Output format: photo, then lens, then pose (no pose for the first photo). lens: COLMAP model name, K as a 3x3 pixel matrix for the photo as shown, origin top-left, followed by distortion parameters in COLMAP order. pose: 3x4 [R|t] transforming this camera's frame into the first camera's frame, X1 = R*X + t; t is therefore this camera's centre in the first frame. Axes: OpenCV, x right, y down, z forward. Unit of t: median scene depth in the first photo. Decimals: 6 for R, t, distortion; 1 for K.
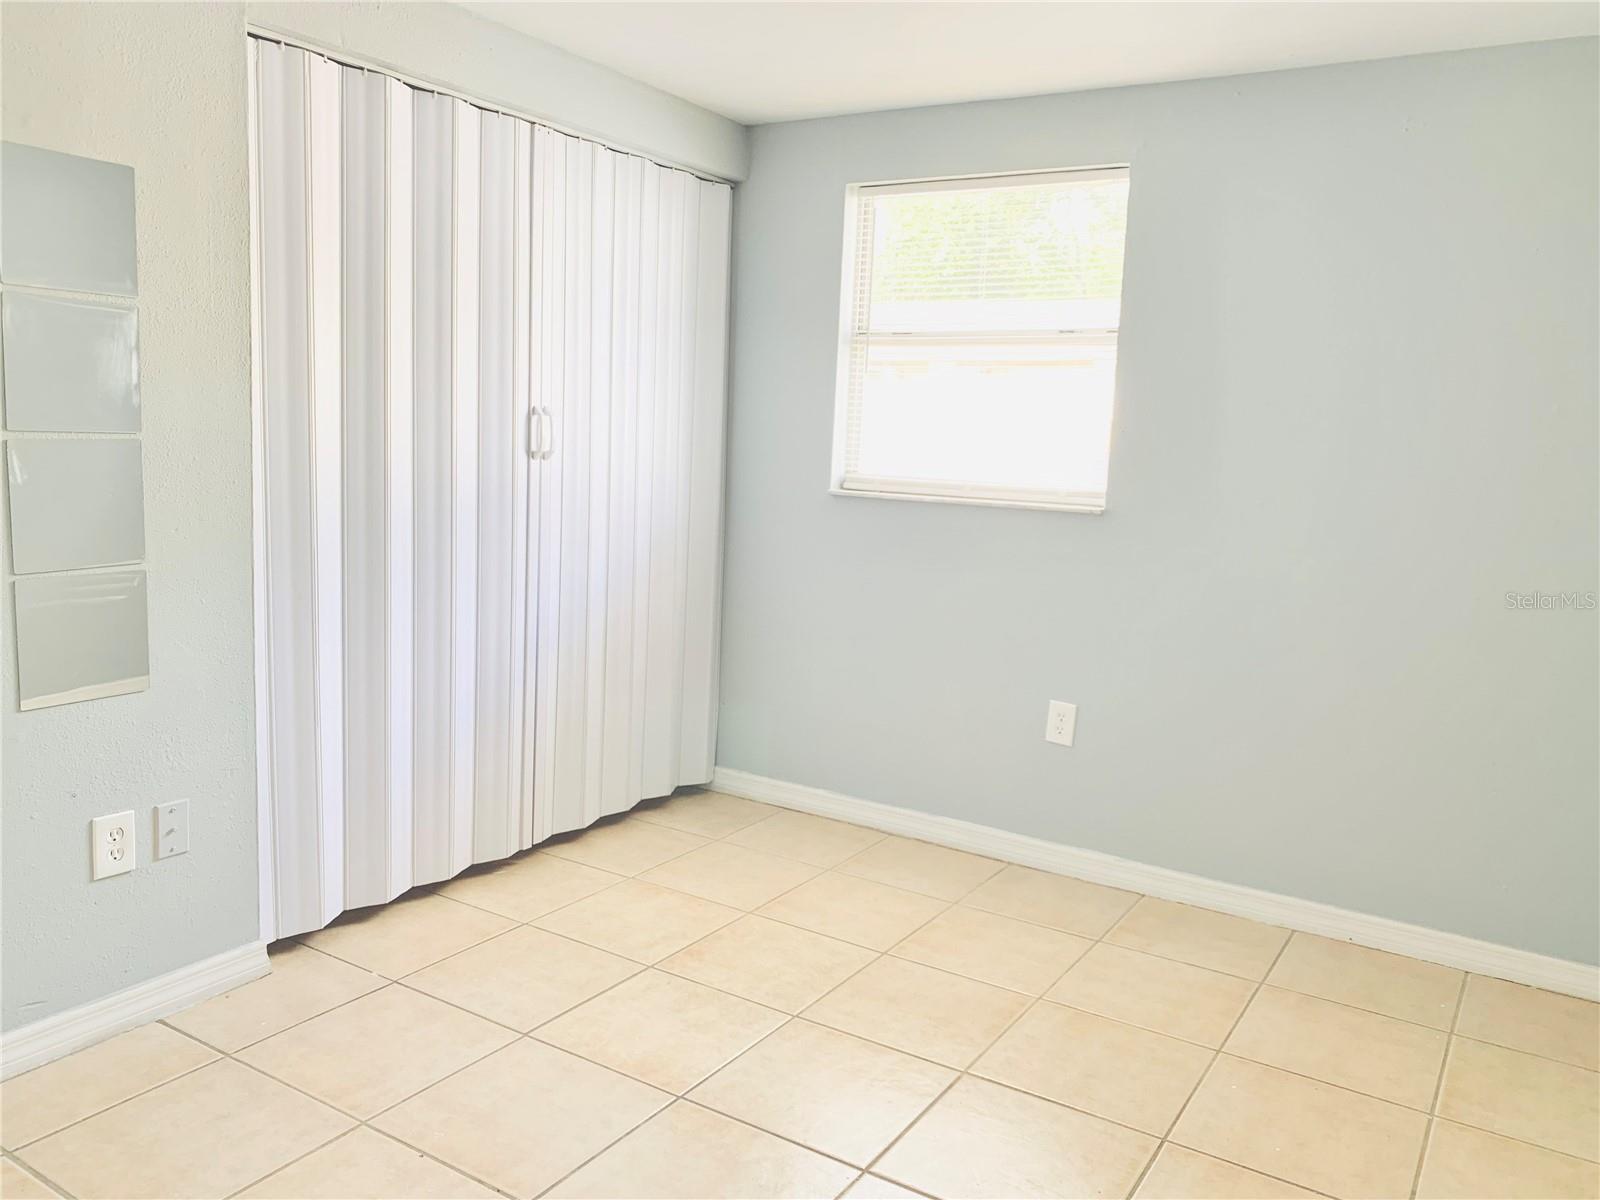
lens RADIAL K [[1146.1, 0, 800.0], [0, 1146.1, 600.0], [0, 0, 1]] dist [-0.005936, -0.003466]
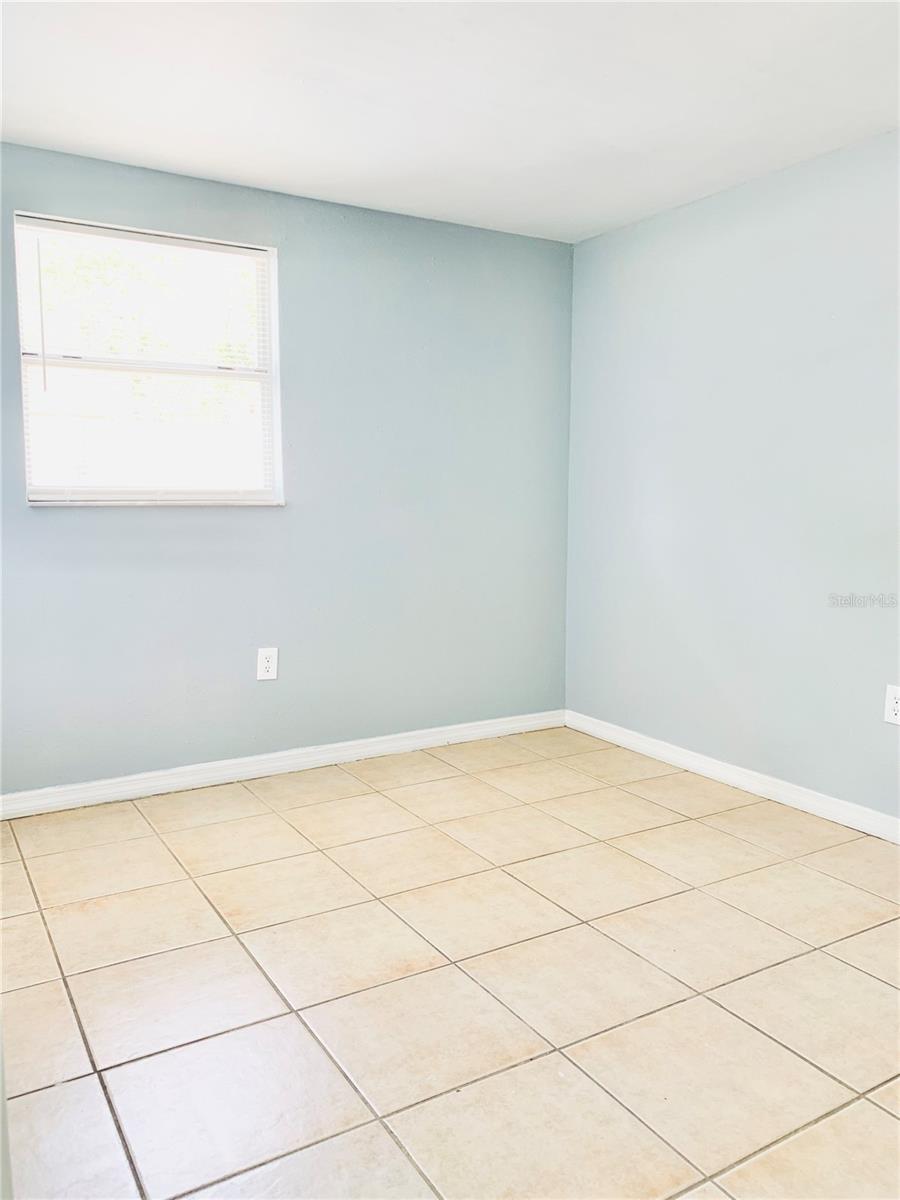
lens RADIAL K [[925.1, 0, 450.0], [0, 925.1, 600.0], [0, 0, 1]] dist [-0.003595, -0.004554]
pose [[0.435516, -0.160291, 0.885795, -0.613029], [0.127756, 0.985064, 0.115441, -0.062651], [-0.891069, 0.062890, 0.449489, 0.311458]]
